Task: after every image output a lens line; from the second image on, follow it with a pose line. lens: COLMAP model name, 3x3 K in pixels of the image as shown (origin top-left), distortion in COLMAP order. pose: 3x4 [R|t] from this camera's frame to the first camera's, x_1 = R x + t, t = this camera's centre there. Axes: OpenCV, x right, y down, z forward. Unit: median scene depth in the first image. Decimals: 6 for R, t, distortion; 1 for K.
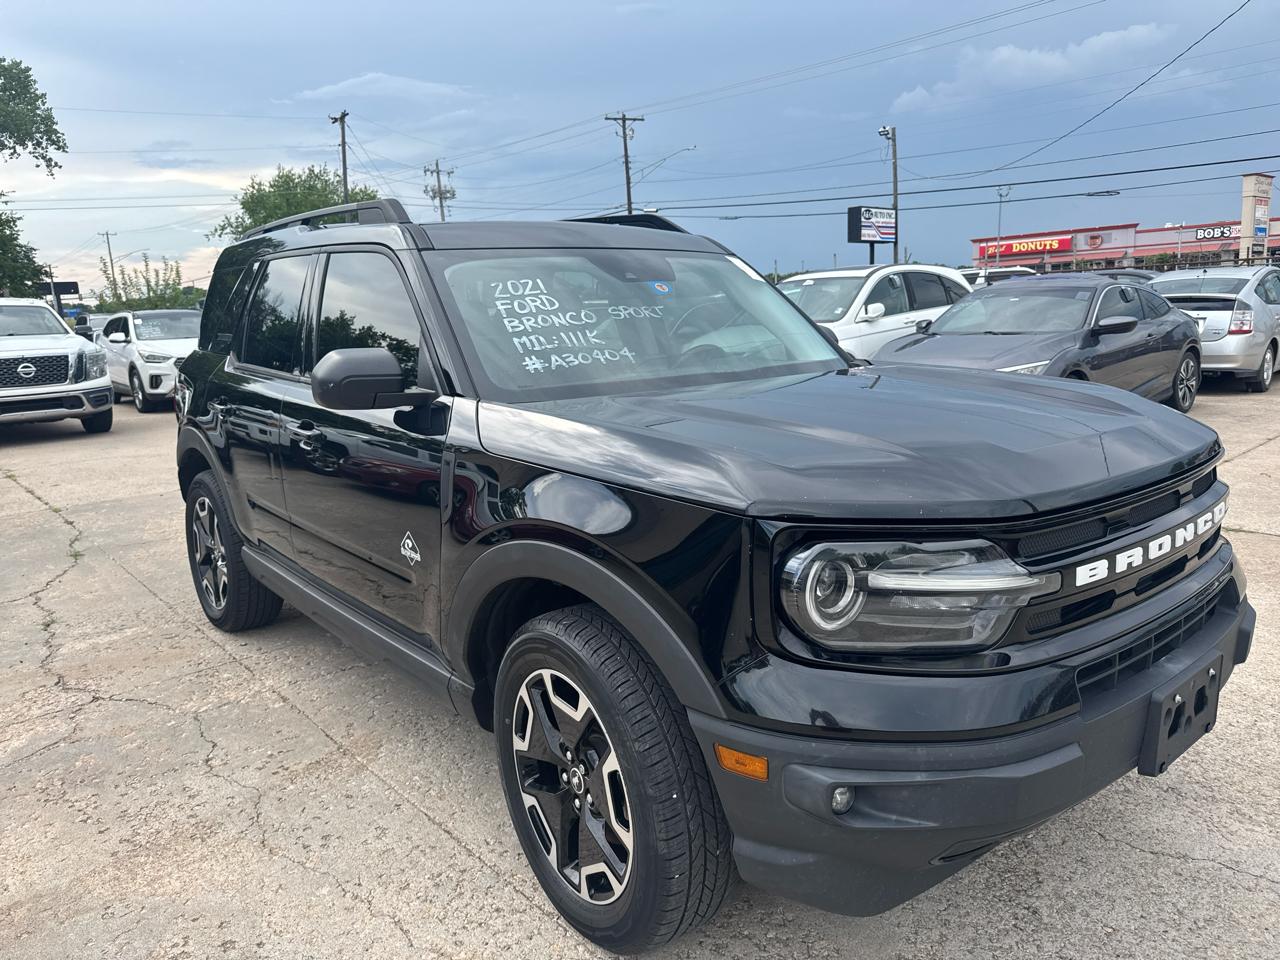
lens RADIAL K [[955.1, 0, 634.7], [0, 955.1, 481.1], [0, 0, 1]] dist [0.008354, 0.005699]
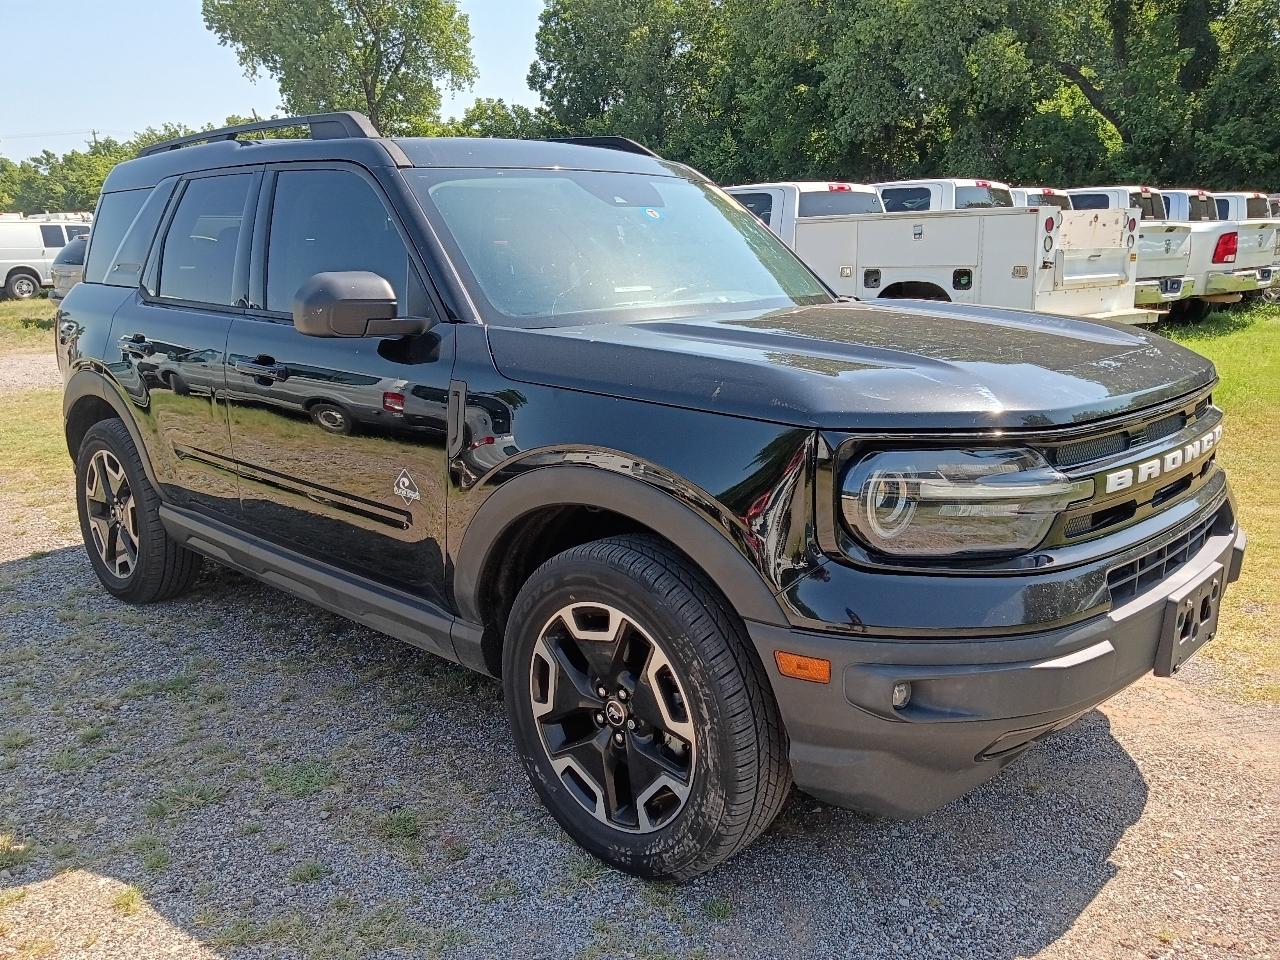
lens RADIAL K [[1134.1, 0, 642.8], [0, 1134.1, 474.5], [0, 0, 1]] dist [-0.001991, 0.010250]
pose [[0.993106, -0.013799, 0.116408, -0.187556], [0.011753, 0.999764, 0.018249, 0.056246], [-0.116633, -0.016755, 0.993034, -0.184778]]
